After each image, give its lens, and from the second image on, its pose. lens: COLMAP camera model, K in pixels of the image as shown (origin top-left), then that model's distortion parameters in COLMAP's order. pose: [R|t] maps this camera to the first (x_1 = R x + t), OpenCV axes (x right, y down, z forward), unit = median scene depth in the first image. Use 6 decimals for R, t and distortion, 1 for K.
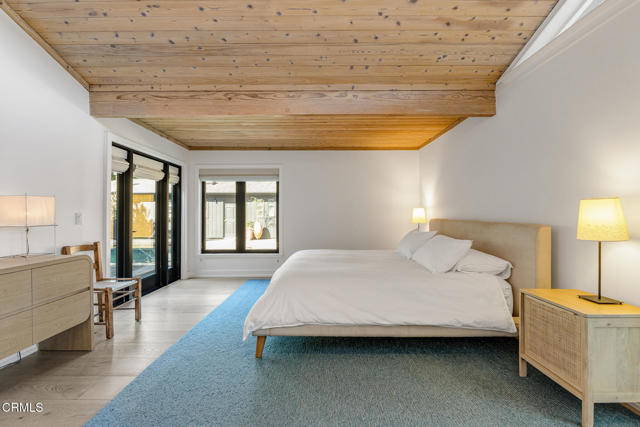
lens RADIAL K [[284.5, 0, 320.0], [0, 284.5, 210.6], [0, 0, 1]] dist [-0.008197, -0.000244]
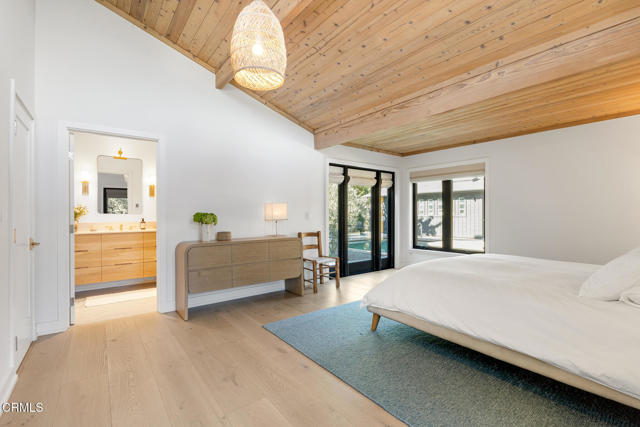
lens RADIAL K [[291.4, 0, 322.1], [0, 291.4, 212.9], [0, 0, 1]] dist [-0.002557, -0.000558]
pose [[0.615326, 0.000248, -0.788273, 0.475608], [0.010500, 0.999909, 0.008511, -0.001595], [0.788203, -0.013514, 0.615267, 0.044011]]
